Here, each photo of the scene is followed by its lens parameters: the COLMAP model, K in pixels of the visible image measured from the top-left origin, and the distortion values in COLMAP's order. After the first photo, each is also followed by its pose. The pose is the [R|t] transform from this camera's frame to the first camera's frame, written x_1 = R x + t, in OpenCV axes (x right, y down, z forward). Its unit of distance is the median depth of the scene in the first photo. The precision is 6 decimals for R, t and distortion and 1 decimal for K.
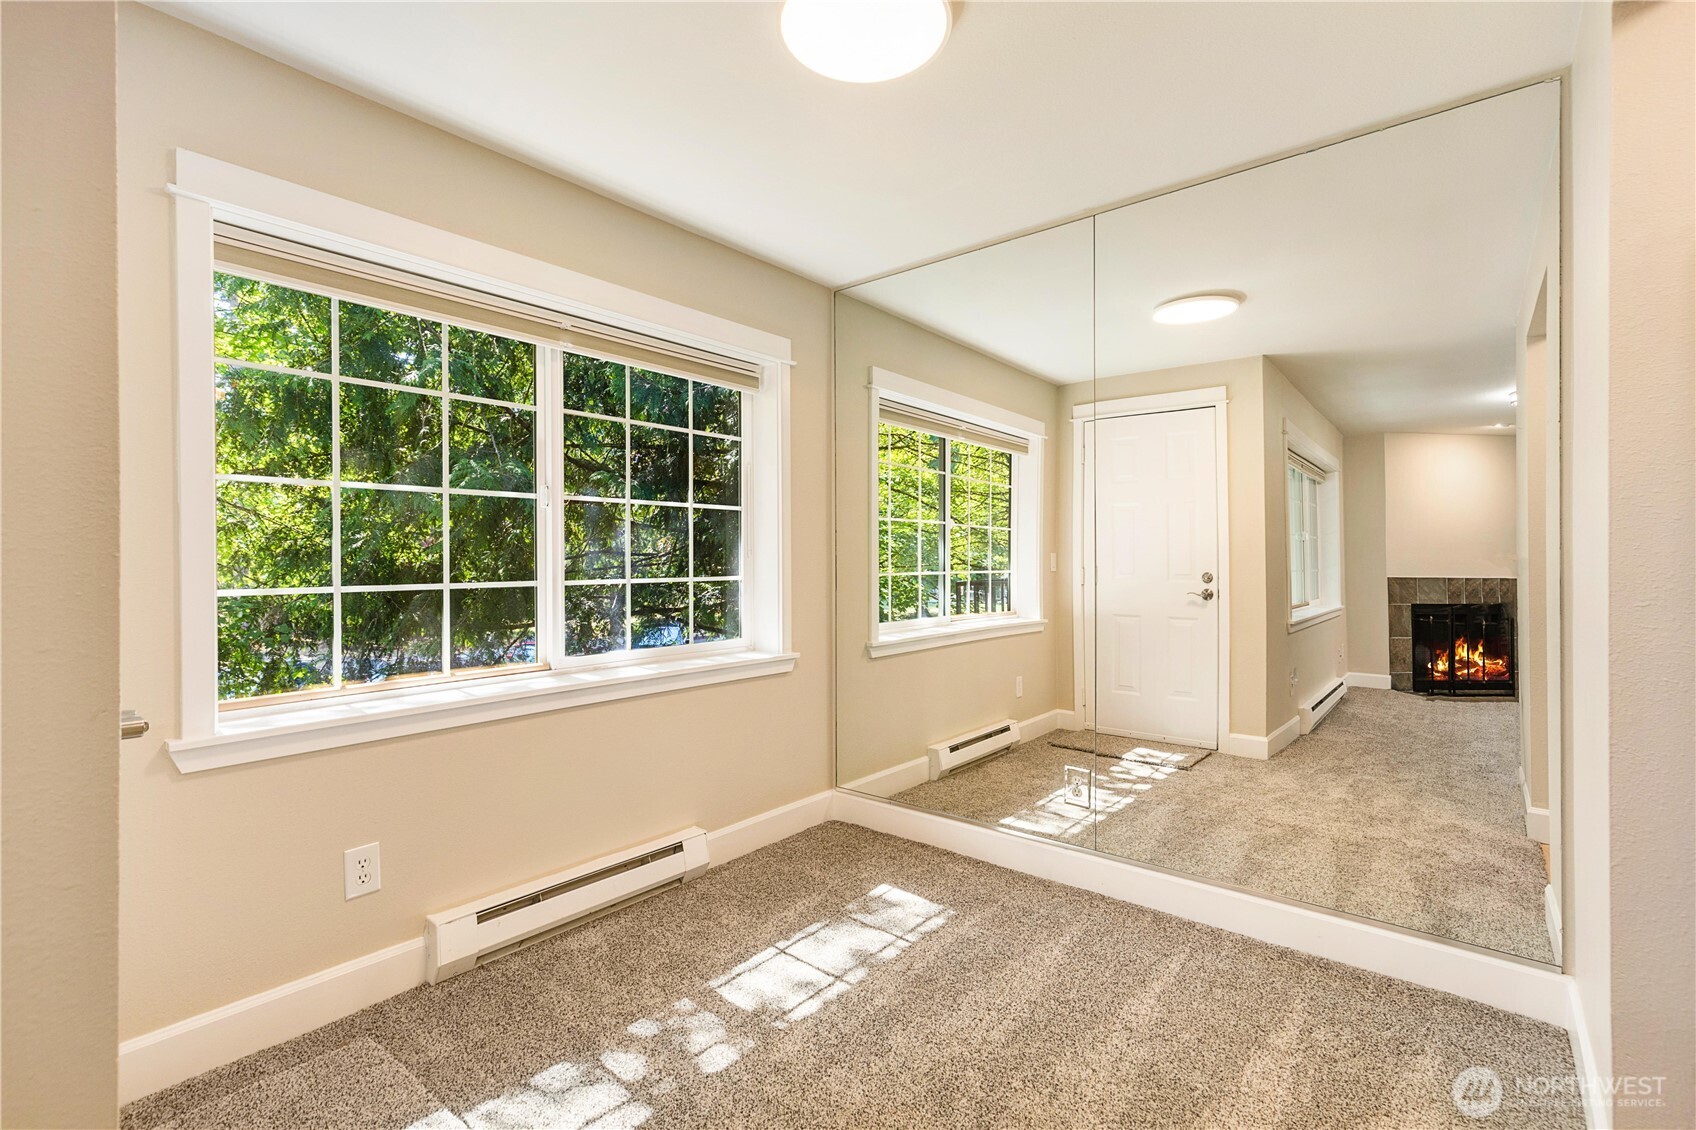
lens RADIAL K [[771.6, 0, 835.8], [0, 771.6, 577.6], [0, 0, 1]] dist [0.007348, -0.001969]
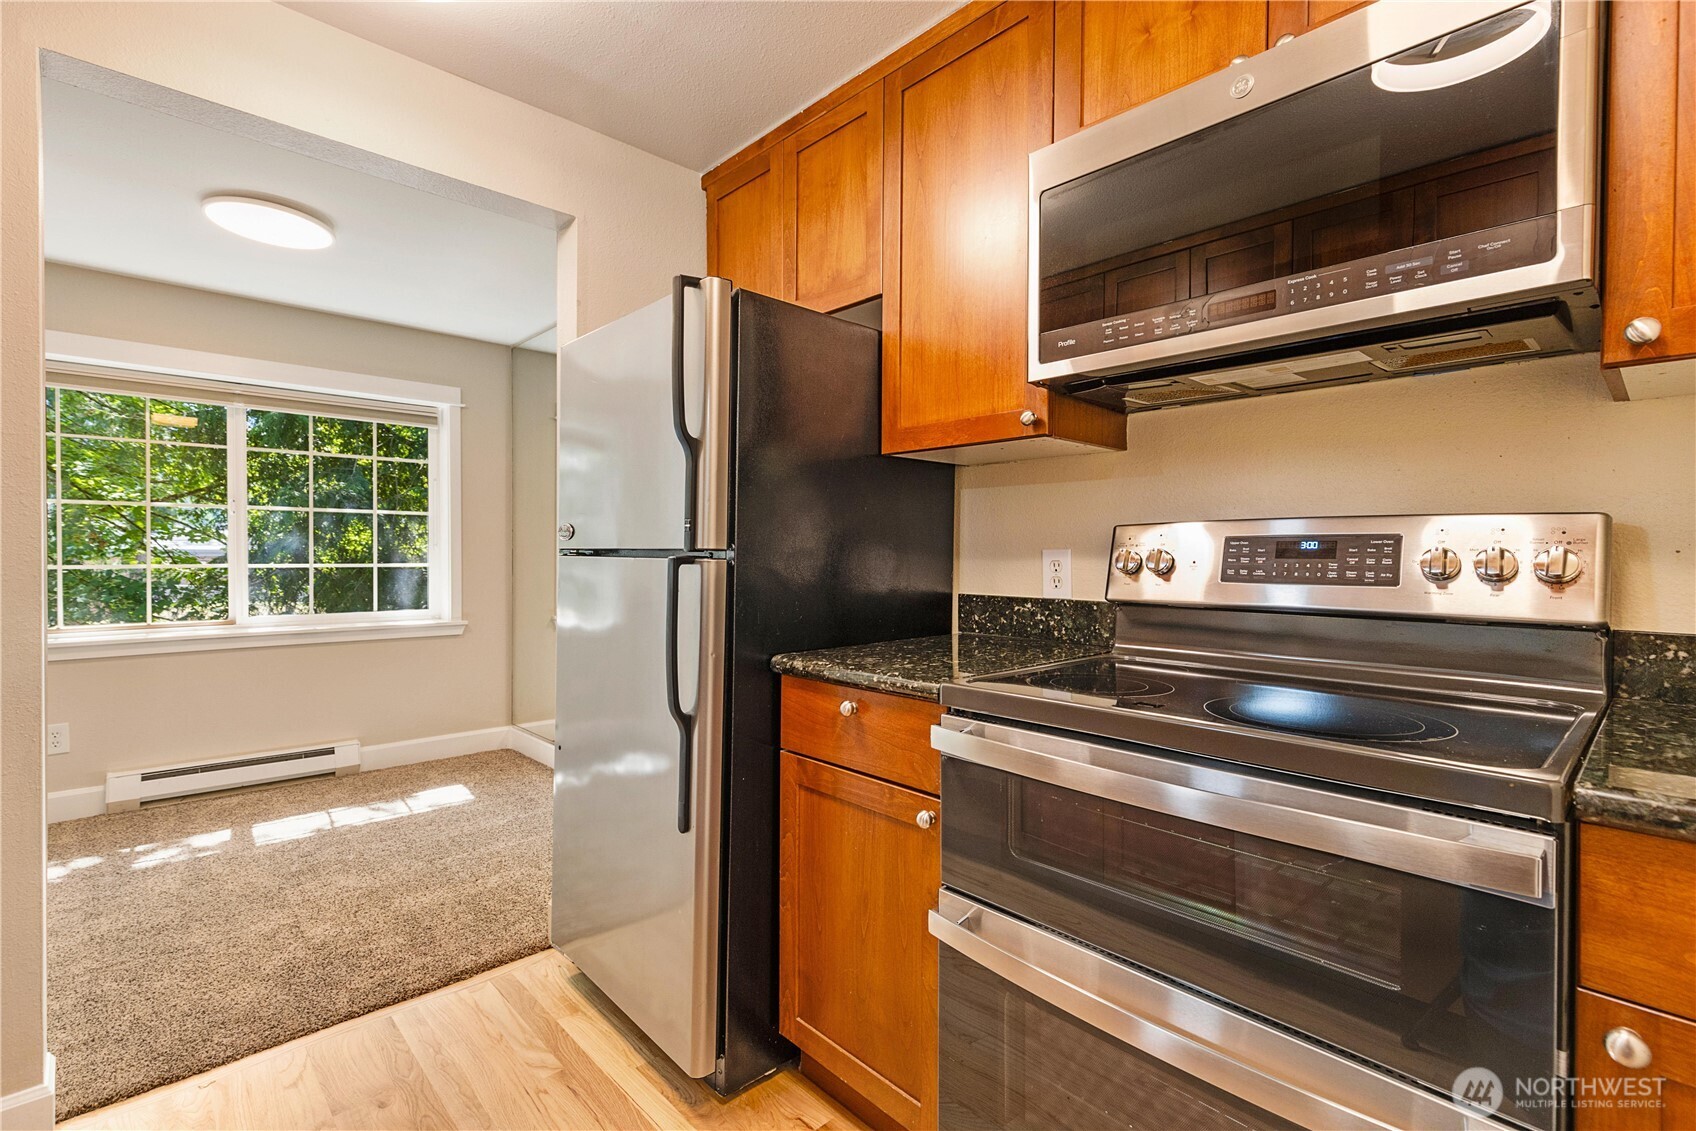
lens RADIAL K [[771.6, 0, 840.4], [0, 771.6, 569.1], [0, 0, 1]] dist [0.007348, -0.001969]
pose [[0.995389, 0.023667, -0.092952, 0.865734], [-0.023159, 0.999710, 0.006540, -0.021213], [0.093080, -0.004357, 0.995649, -0.346831]]
